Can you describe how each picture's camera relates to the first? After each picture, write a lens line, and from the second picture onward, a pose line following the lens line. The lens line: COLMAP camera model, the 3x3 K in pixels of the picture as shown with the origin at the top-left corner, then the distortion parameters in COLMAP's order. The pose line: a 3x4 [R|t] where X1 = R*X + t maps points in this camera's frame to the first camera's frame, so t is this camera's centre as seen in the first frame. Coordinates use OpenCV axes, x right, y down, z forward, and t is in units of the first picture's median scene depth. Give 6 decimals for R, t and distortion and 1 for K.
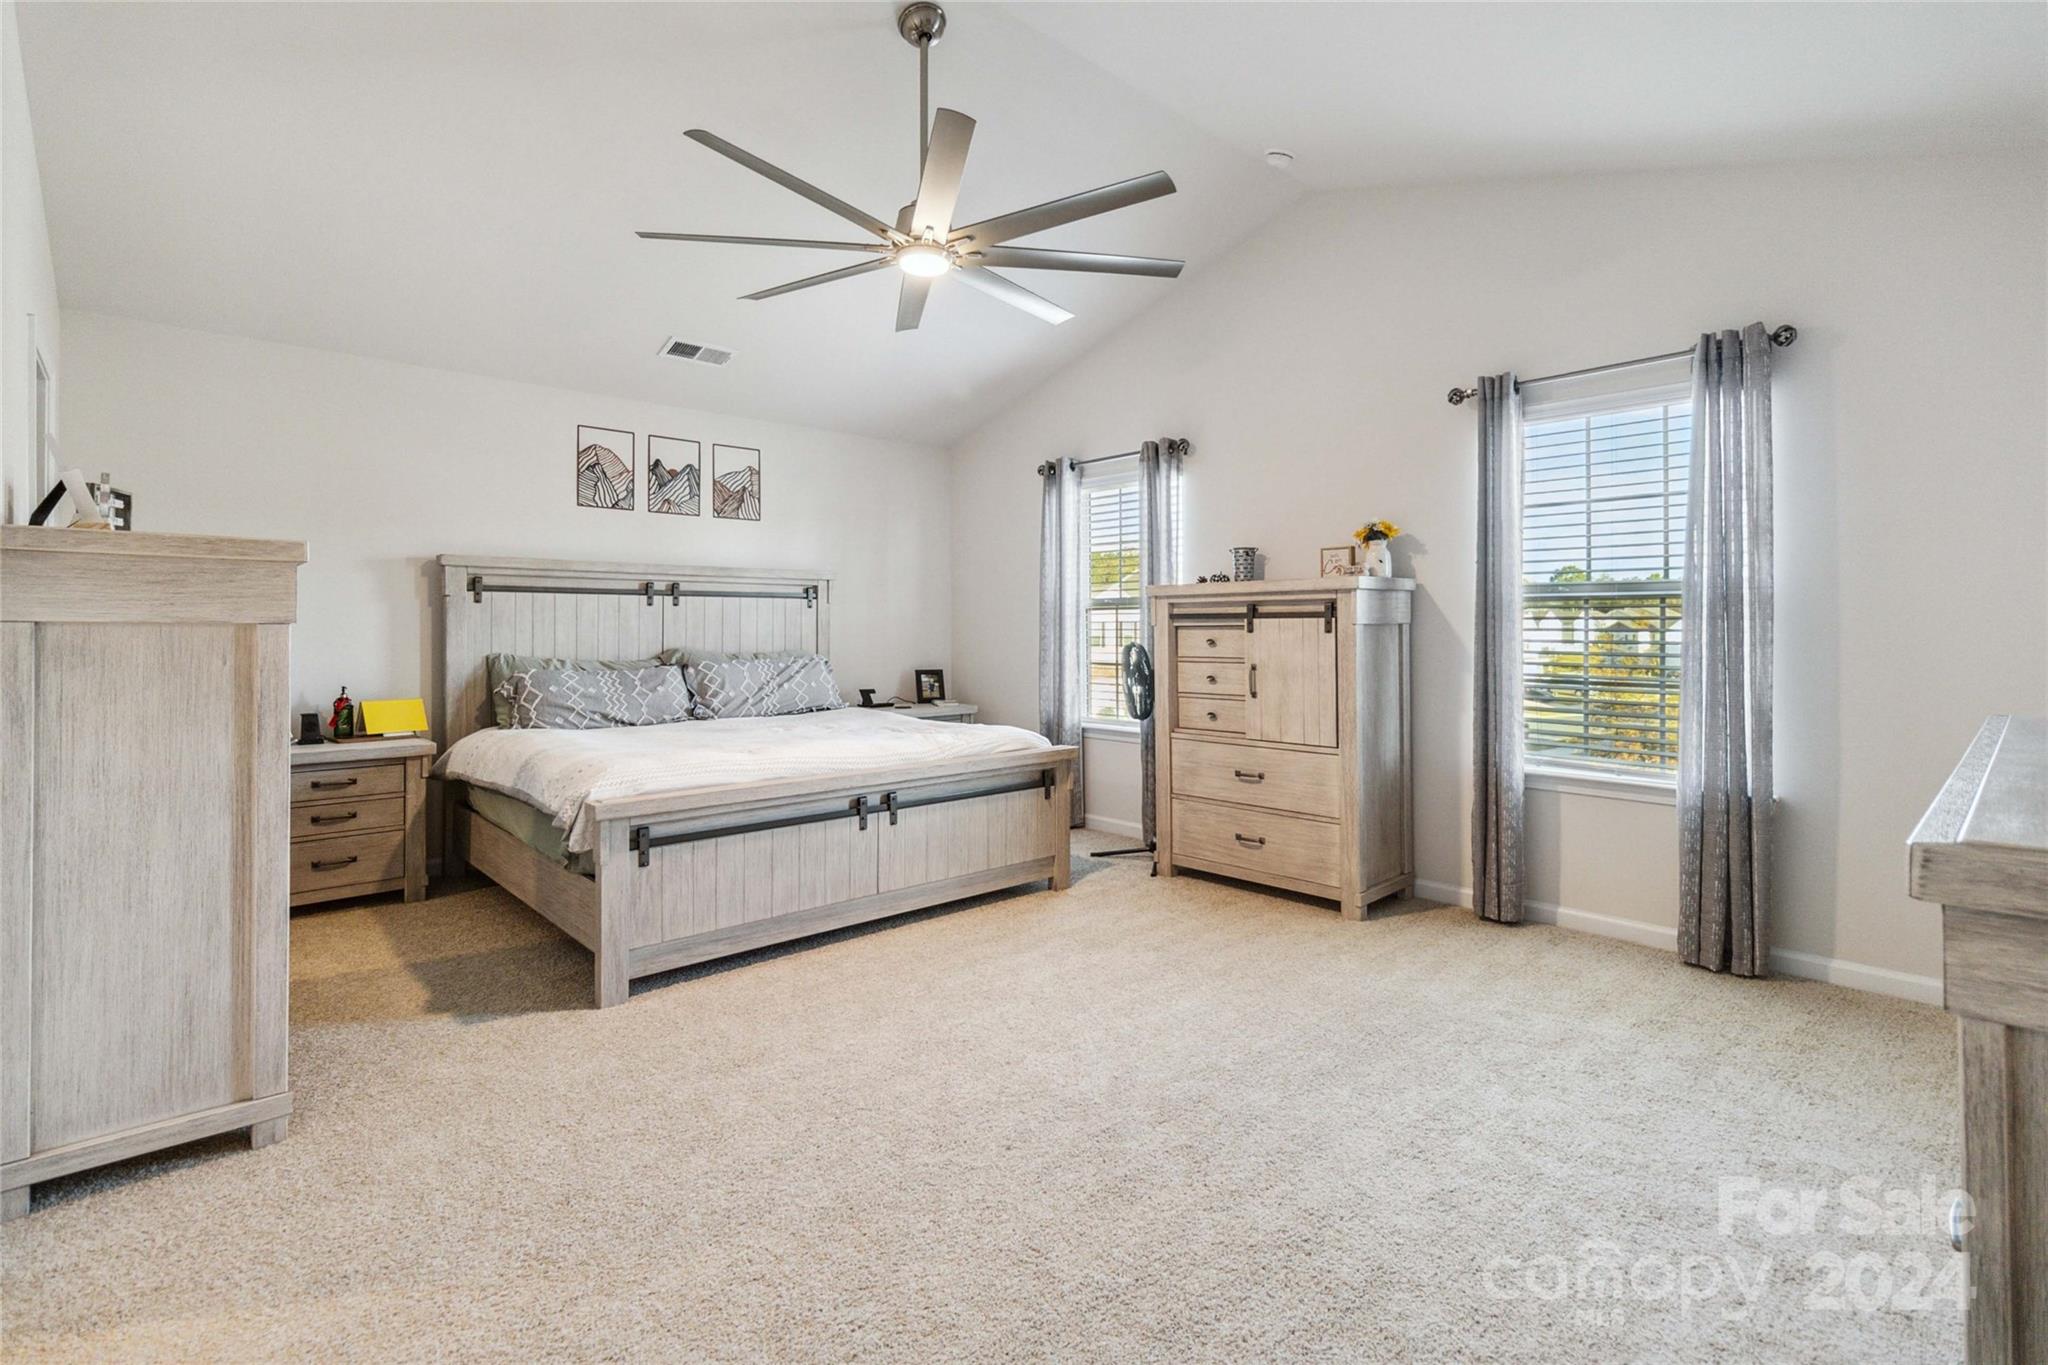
lens RADIAL K [[971.8, 0, 1024.5], [0, 971.8, 620.5], [0, 0, 1]] dist [-0.000130, 0.000124]
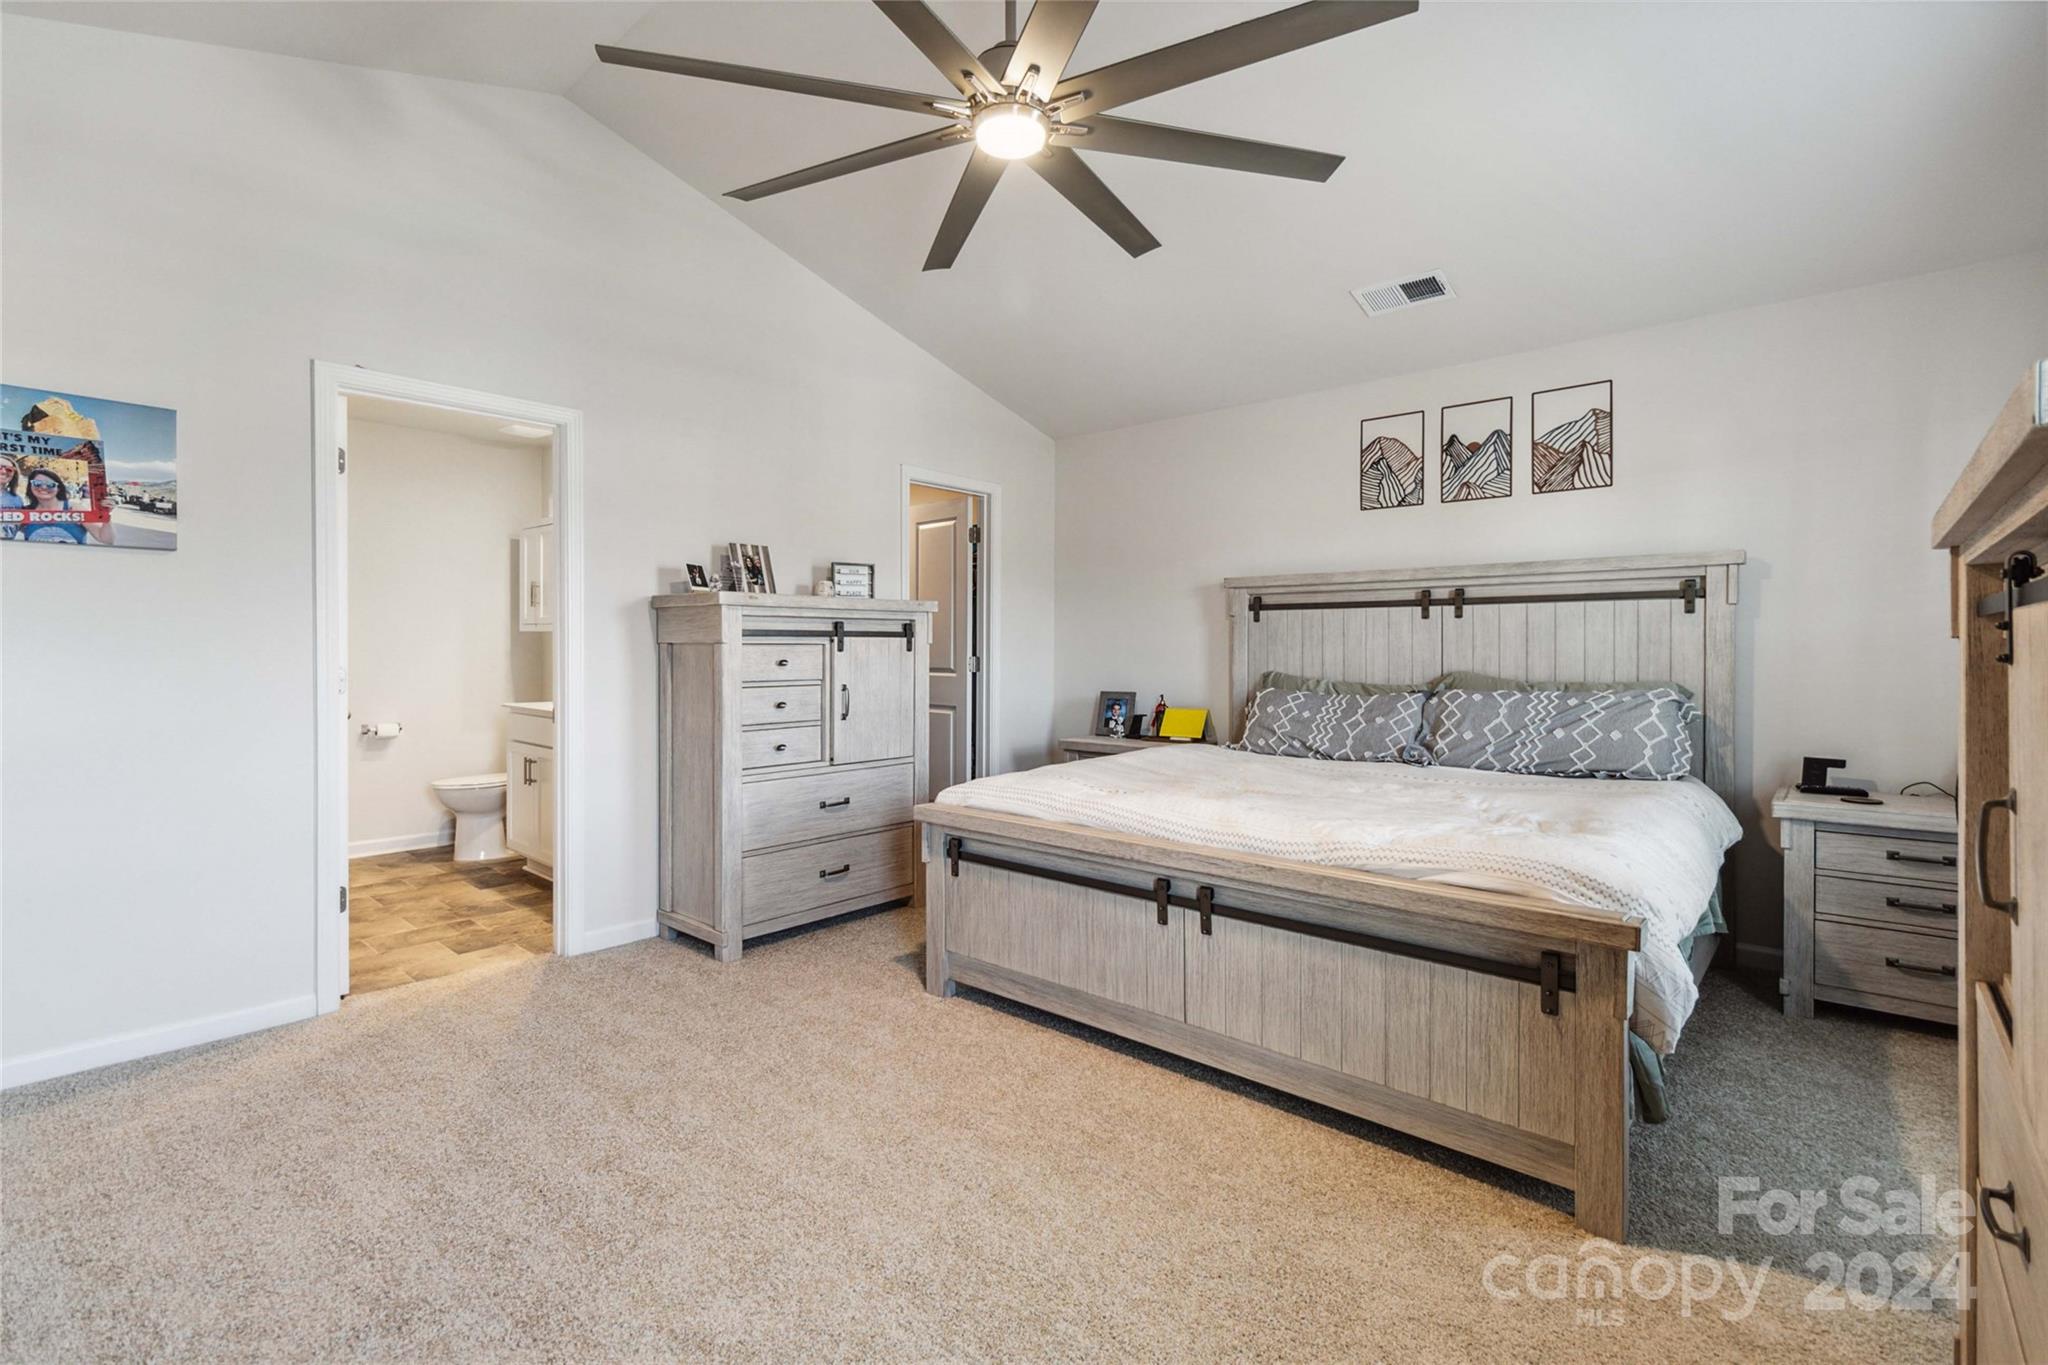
lens RADIAL K [[943.5, 0, 1028.7], [0, 943.5, 650.9], [0, 0, 1]] dist [-0.000825, -0.000099]
pose [[0.099012, 0.003978, -0.995078, 0.370570], [0.007493, 0.999961, 0.004743, 0.005568], [0.995058, -0.007926, 0.098978, 0.591334]]
